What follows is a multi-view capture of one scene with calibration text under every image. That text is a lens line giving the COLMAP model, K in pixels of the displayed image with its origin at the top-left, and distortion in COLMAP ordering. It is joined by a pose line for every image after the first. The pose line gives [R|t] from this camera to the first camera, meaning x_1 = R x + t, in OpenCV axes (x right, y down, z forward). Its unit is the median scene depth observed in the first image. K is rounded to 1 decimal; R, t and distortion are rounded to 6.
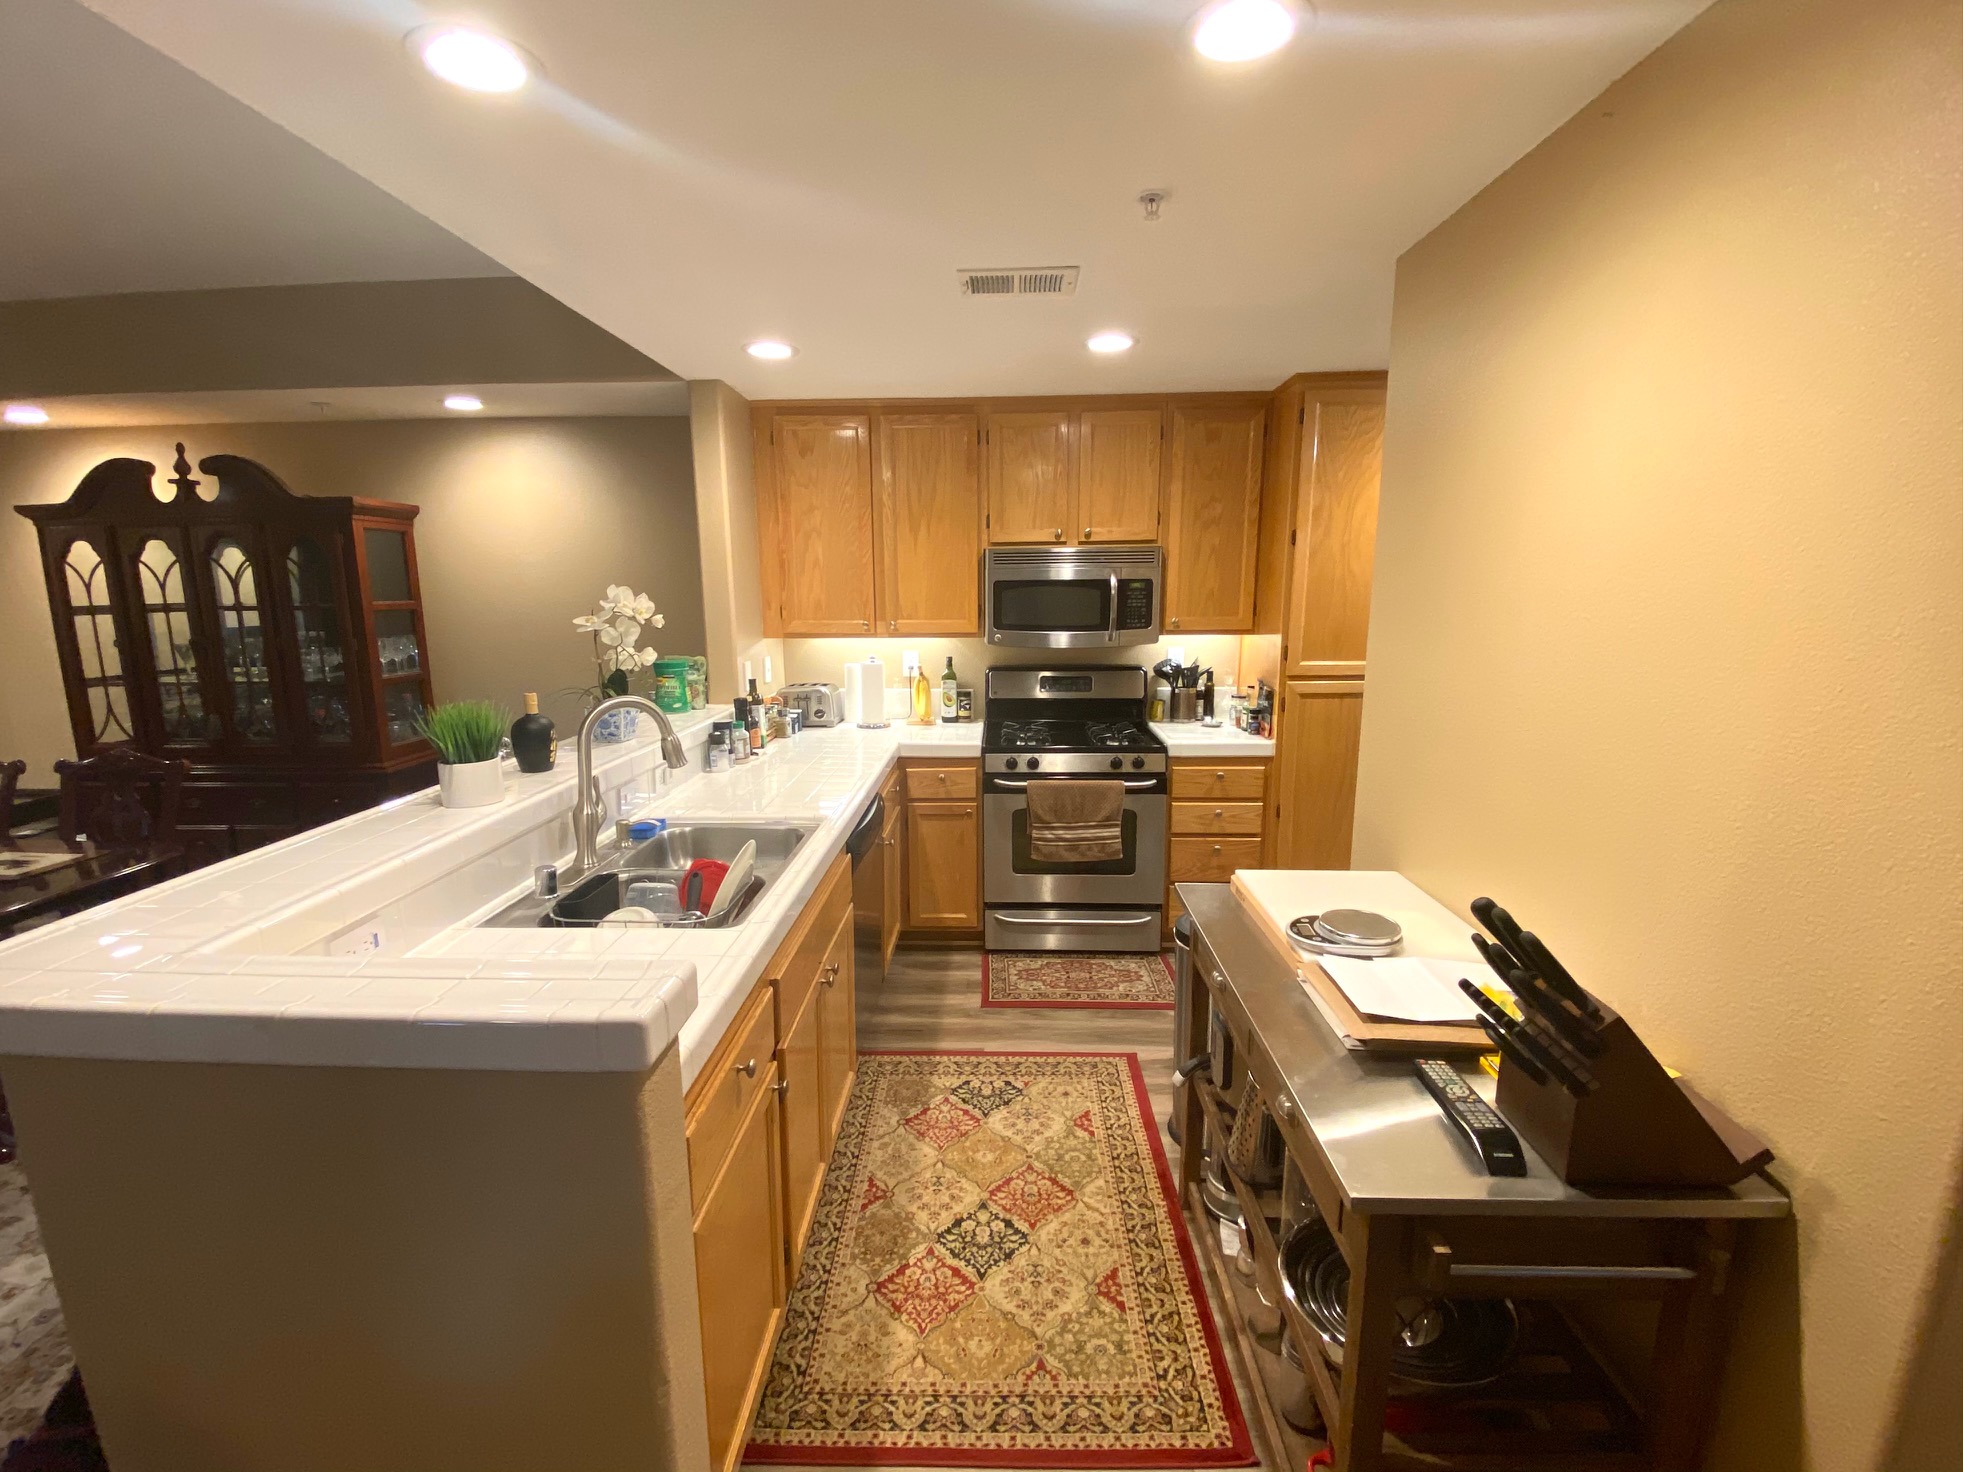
lens RADIAL K [[867.5, 0, 981.5], [0, 867.5, 736.0], [0, 0, 1]] dist [0.020505, -0.000051]
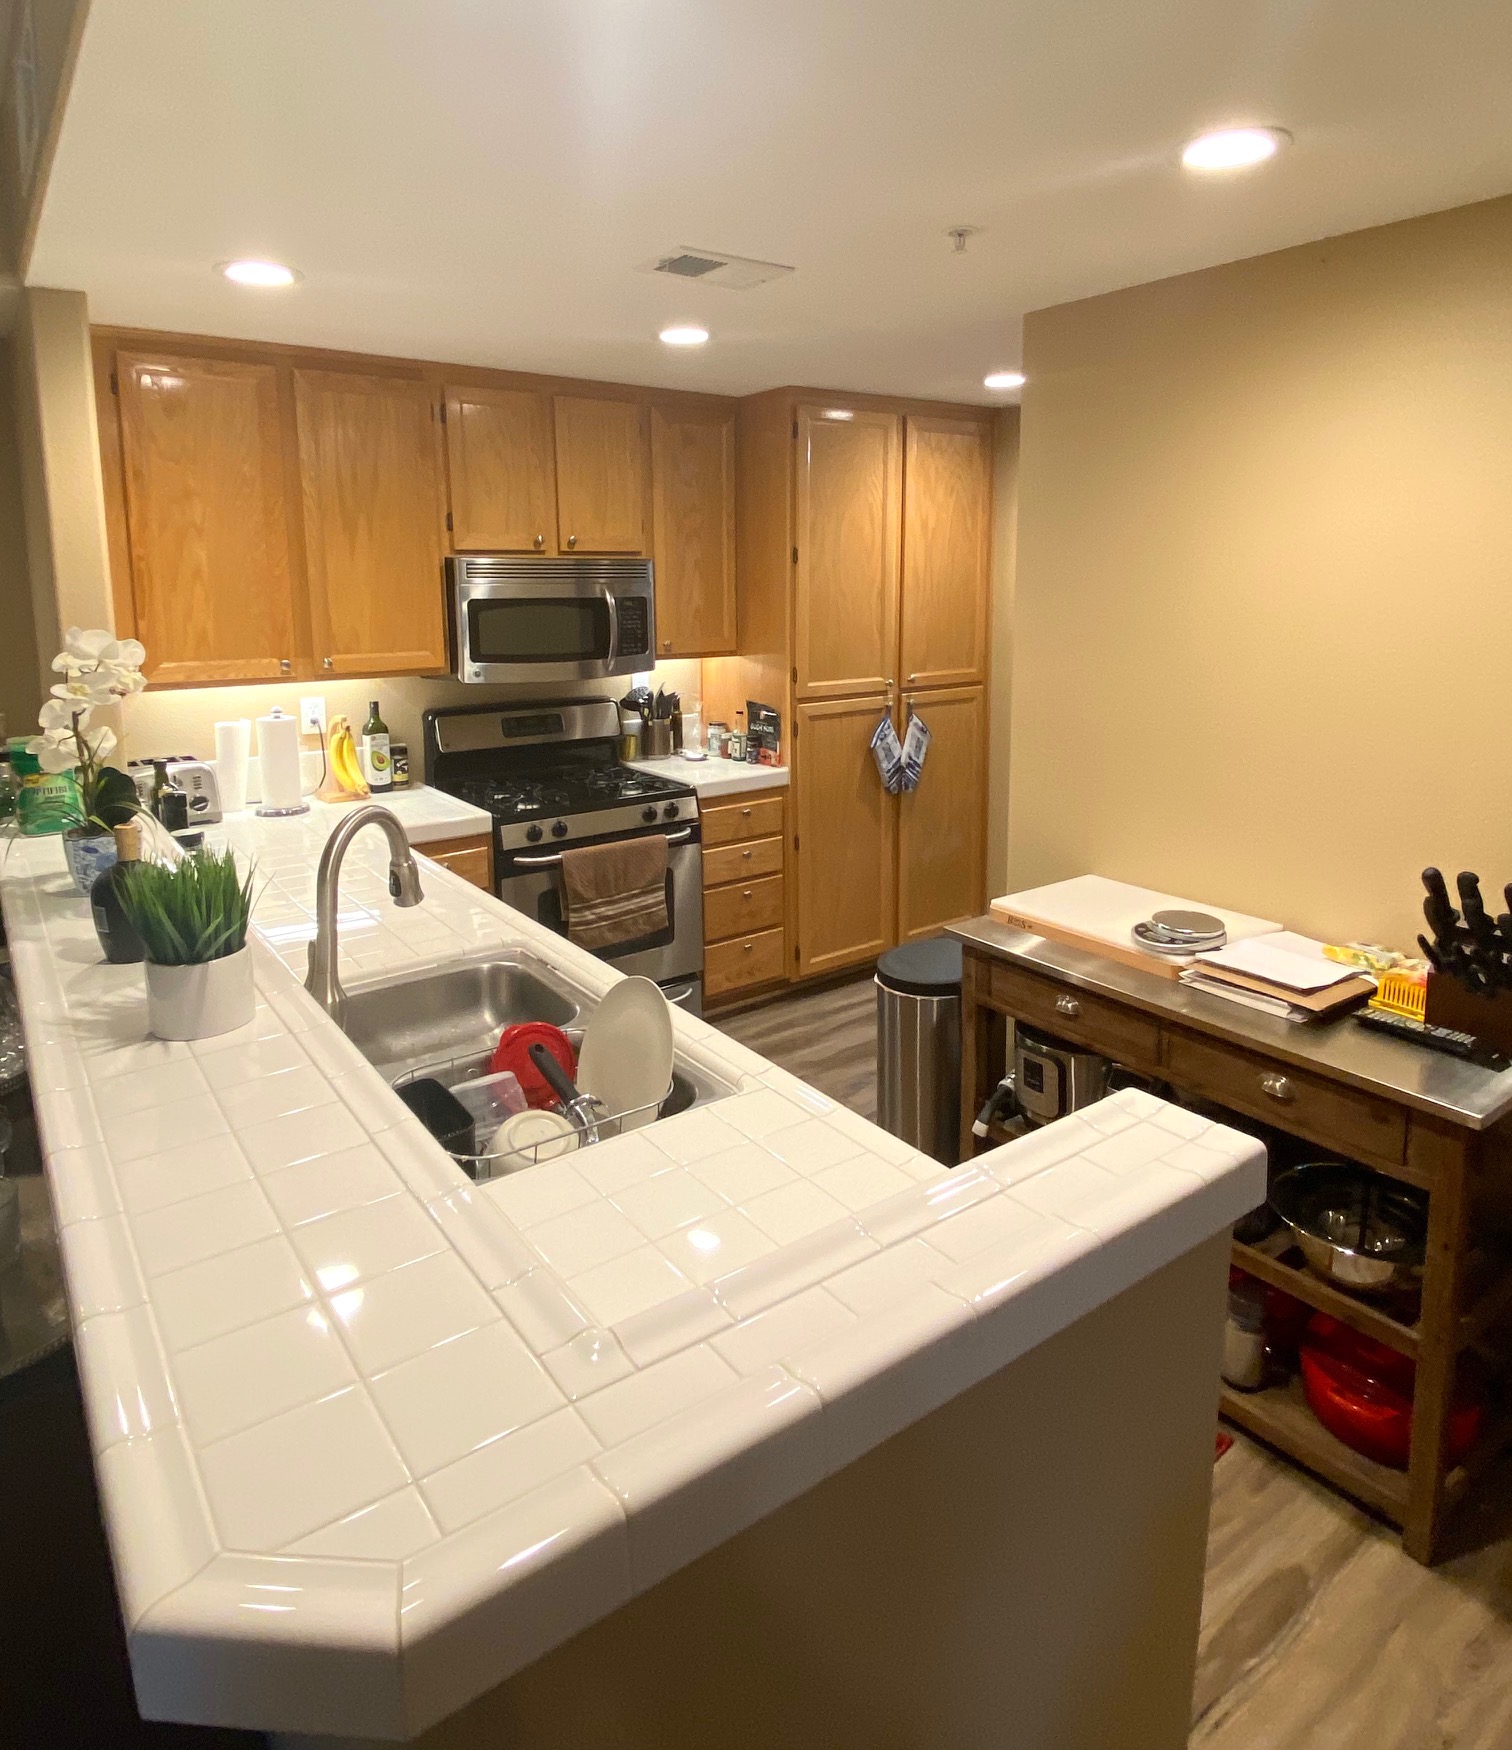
lens RADIAL K [[1059.7, 0, 755.5], [0, 1059.7, 712.6], [0, 0, 1]] dist [-0.000513, -0.000418]
pose [[0.781357, -0.076651, 0.619359, -0.373699], [0.106472, 0.994252, -0.011273, -0.042614], [-0.614935, 0.074752, 0.785027, 0.118240]]
